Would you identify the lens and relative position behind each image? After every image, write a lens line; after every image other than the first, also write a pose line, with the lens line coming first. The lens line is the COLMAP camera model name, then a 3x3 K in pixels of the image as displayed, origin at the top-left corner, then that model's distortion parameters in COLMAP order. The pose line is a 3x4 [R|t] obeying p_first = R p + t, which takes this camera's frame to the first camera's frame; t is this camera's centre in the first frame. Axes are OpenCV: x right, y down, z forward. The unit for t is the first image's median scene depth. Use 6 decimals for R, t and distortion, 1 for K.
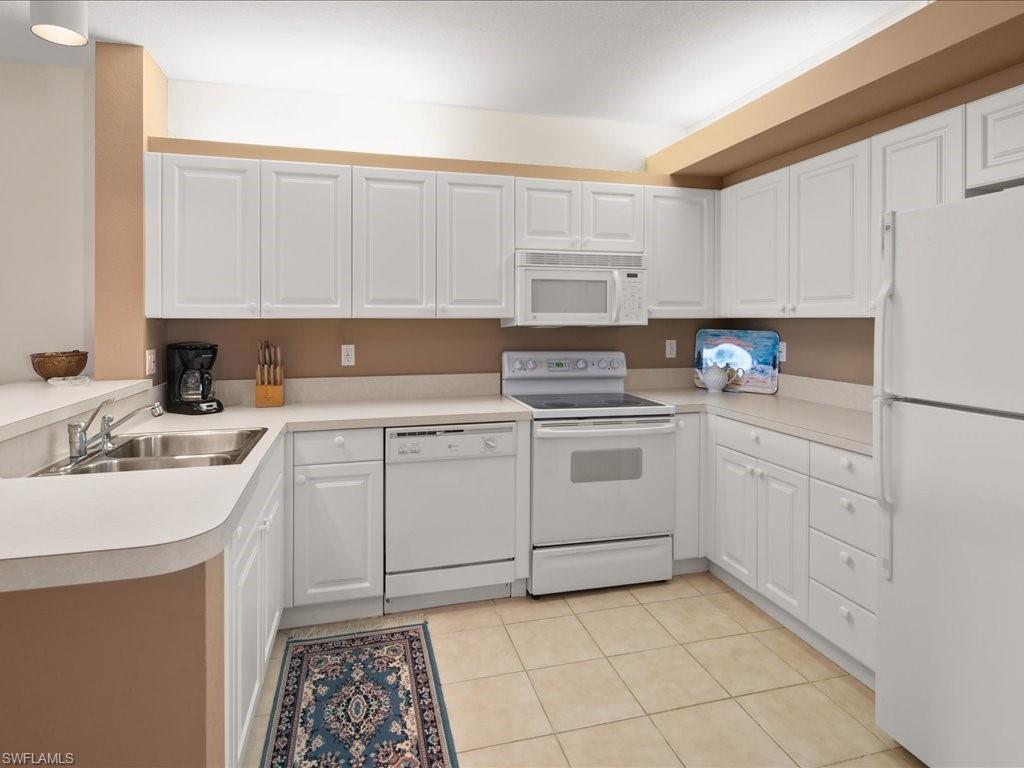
lens RADIAL K [[563.4, 0, 505.9], [0, 563.4, 317.0], [0, 0, 1]] dist [0.002593, -0.000343]
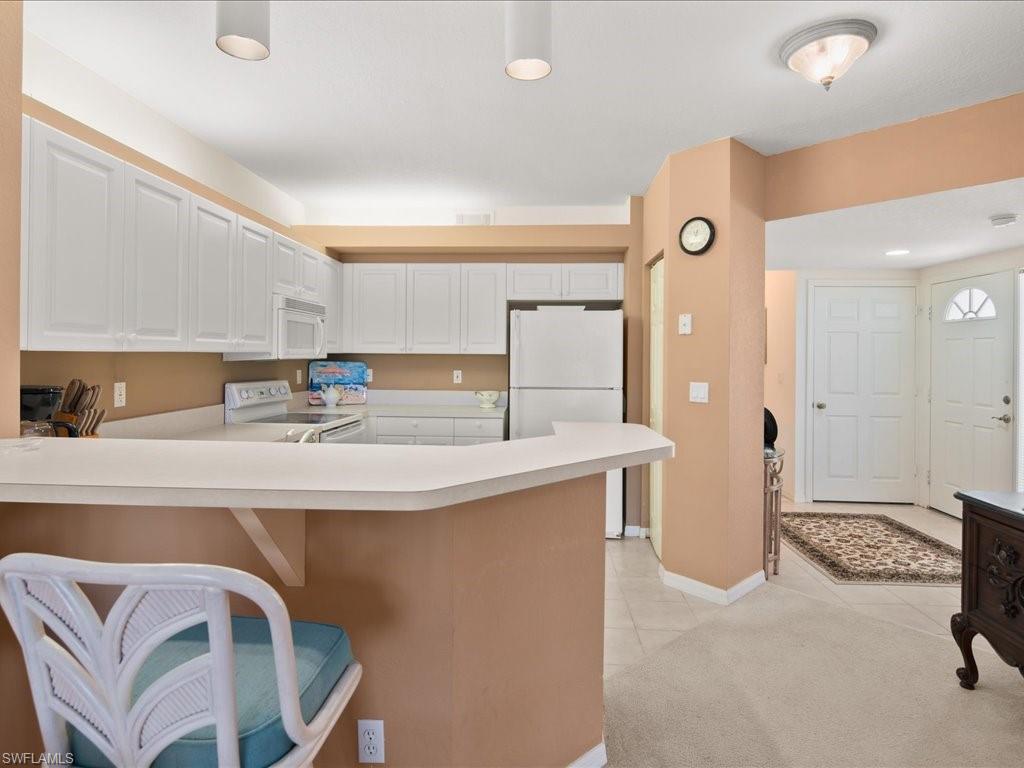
lens RADIAL K [[558.5, 0, 509.2], [0, 558.5, 352.5], [0, 0, 1]] dist [-0.001227, -0.000911]
pose [[0.312900, 0.007010, 0.949760, -0.844385], [-0.011392, 0.999929, -0.003627, 0.000448], [-0.949718, -0.009685, 0.312957, 0.163642]]
